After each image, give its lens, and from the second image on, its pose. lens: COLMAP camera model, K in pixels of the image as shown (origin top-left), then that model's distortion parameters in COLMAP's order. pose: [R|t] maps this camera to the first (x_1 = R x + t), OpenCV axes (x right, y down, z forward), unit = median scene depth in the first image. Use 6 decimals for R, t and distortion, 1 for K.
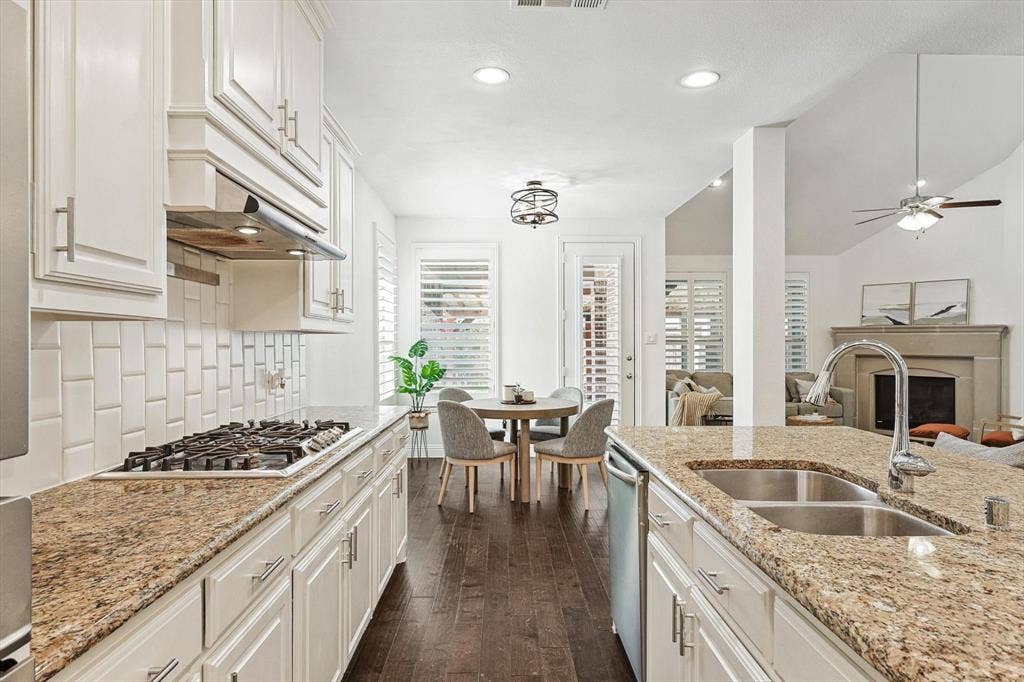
lens RADIAL K [[581.7, 0, 507.5], [0, 581.7, 344.3], [0, 0, 1]] dist [-0.000707, -0.001597]
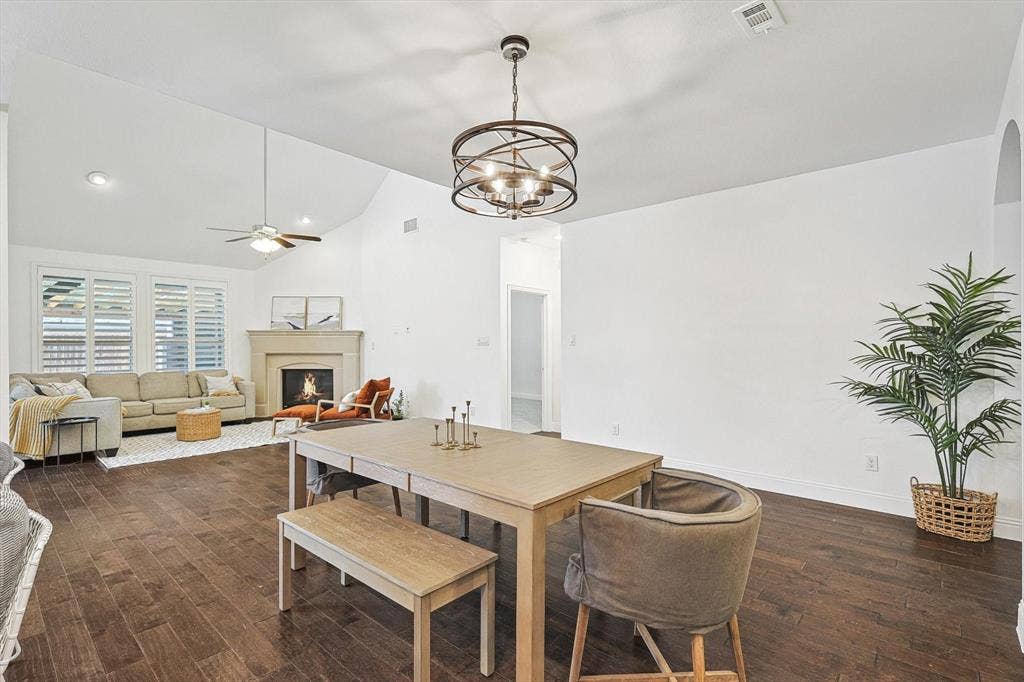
lens RADIAL K [[480.8, 0, 518.4], [0, 480.8, 344.9], [0, 0, 1]] dist [0.001379, -0.001528]
pose [[0.667345, -0.003639, 0.744740, 0.229486], [0.004774, 0.999988, 0.000609, 0.003011], [-0.744733, 0.003149, 0.667355, -0.073136]]
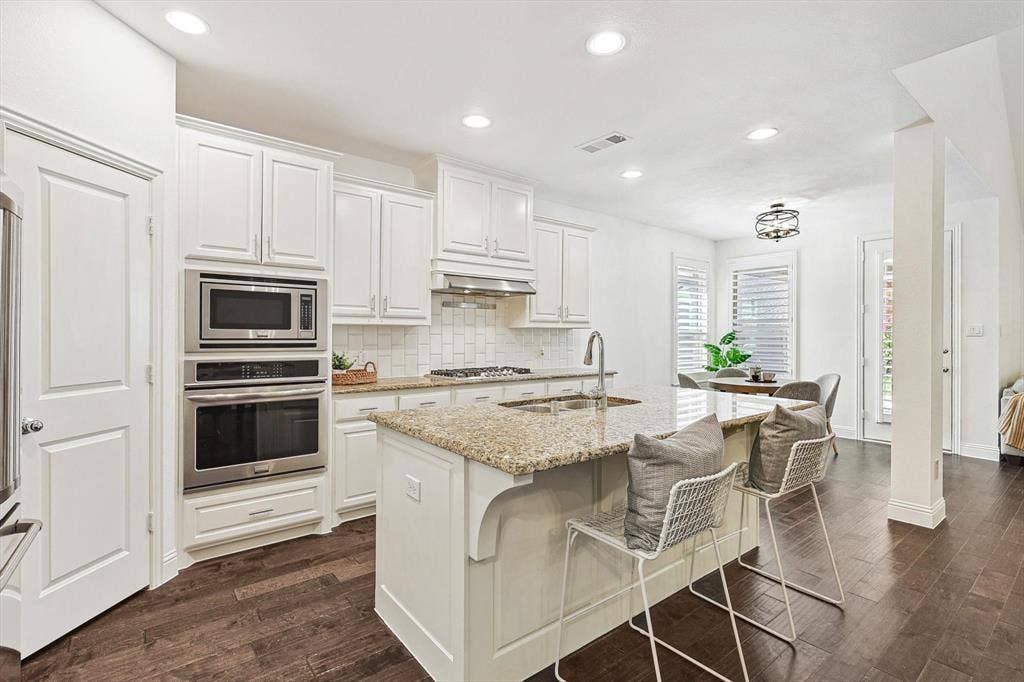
lens RADIAL K [[480.8, 0, 515.6], [0, 480.8, 332.8], [0, 0, 1]] dist [0.001379, -0.001528]
pose [[0.617877, 0.002537, -0.786271, 0.357374], [-0.006316, 0.999979, -0.001737, -0.000491], [0.786250, 0.006040, 0.617880, -0.049521]]
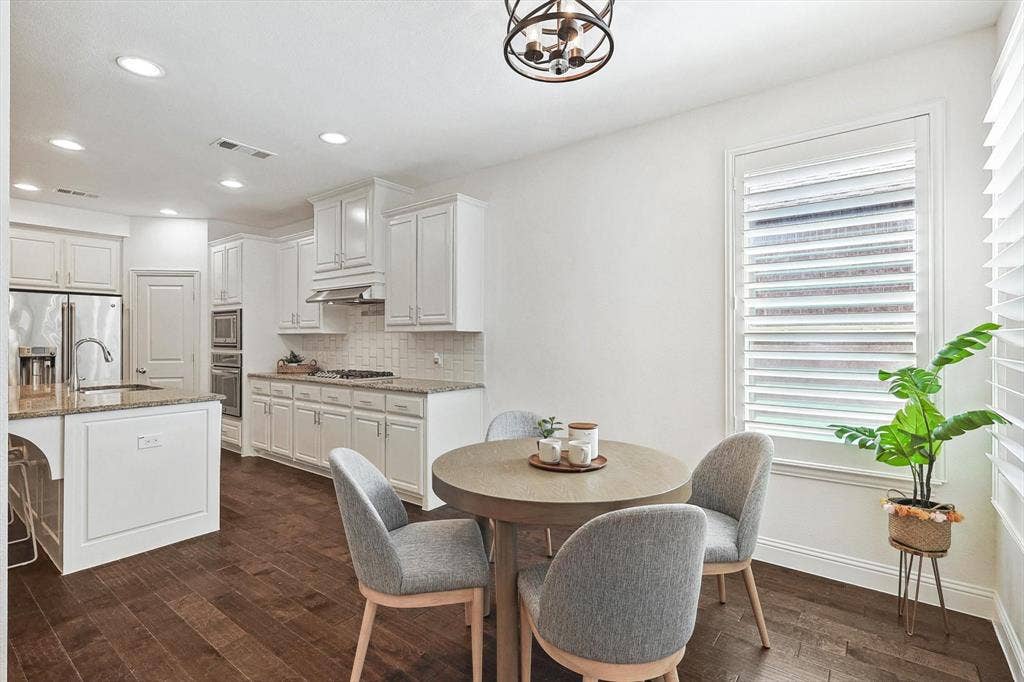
lens RADIAL K [[495.8, 0, 516.8], [0, 495.8, 336.8], [0, 0, 1]] dist [0.011536, -0.001817]
pose [[-0.627734, 0.000294, -0.778428, 0.249852], [0.003168, 0.999993, -0.002176, -0.001262], [0.778422, -0.003832, -0.627730, 0.856510]]
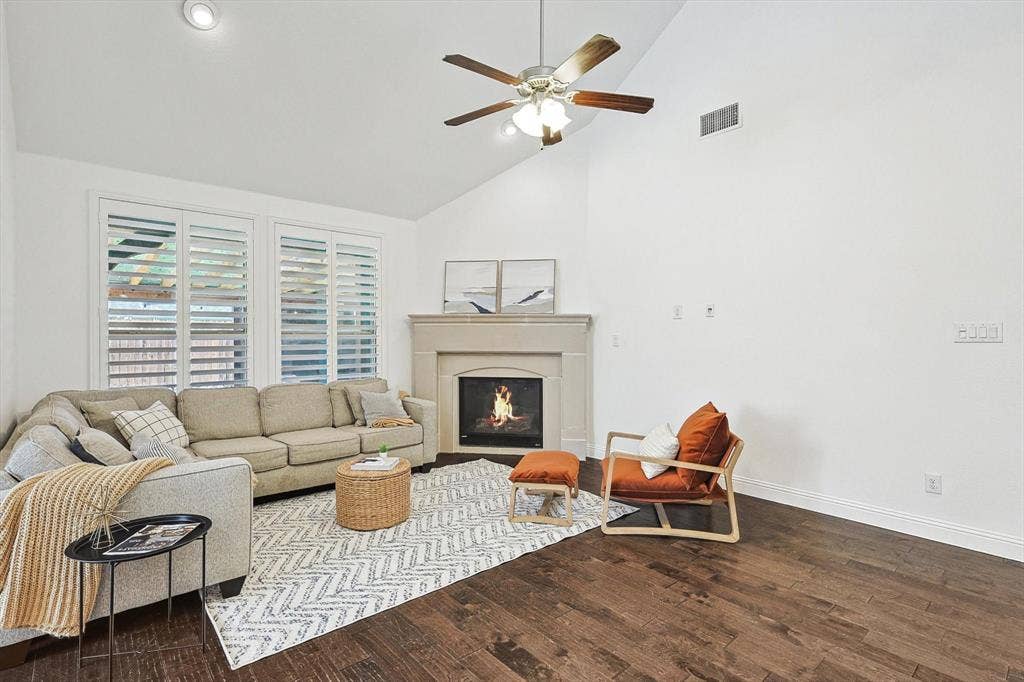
lens RADIAL K [[495.8, 0, 509.9], [0, 495.8, 336.9], [0, 0, 1]] dist [0.011536, -0.001817]
pose [[0.762208, 0.000606, 0.647332, 0.287312], [0.000777, 0.999998, -0.001852, 0.000090], [-0.647332, 0.001914, 0.762206, 0.507281]]
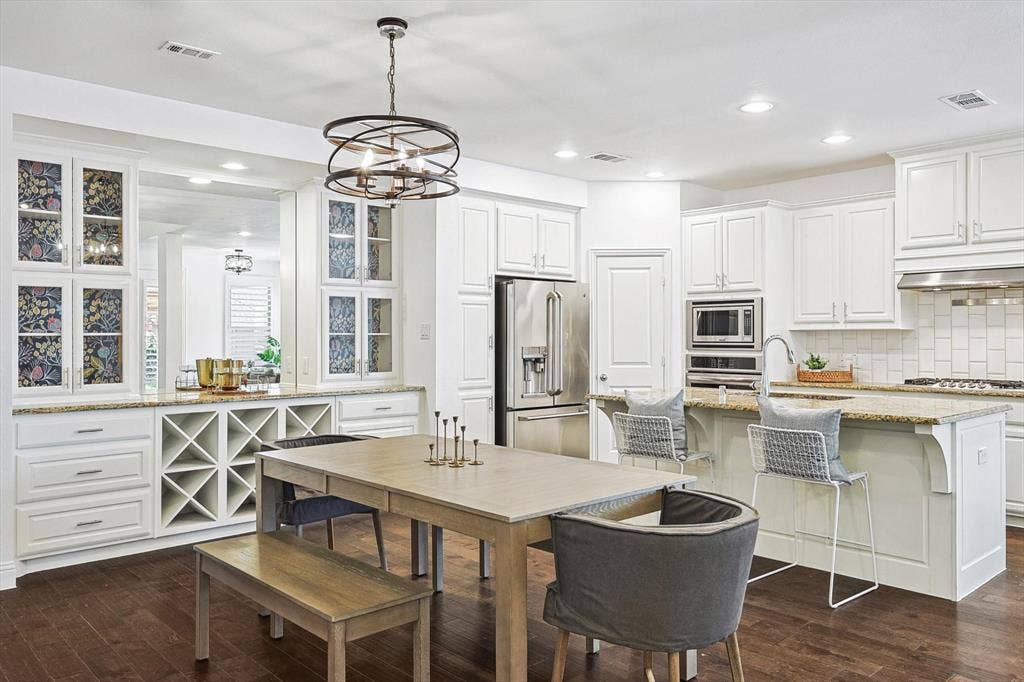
lens RADIAL K [[785.7, 0, 513.6], [0, 785.7, 334.9], [0, 0, 1]] dist [0.015124, -0.006066]
pose [[-0.745601, -0.000728, -0.666392, 0.737259], [0.002411, 0.999990, -0.003791, -0.000494], [0.666388, -0.004433, -0.745592, 0.554620]]
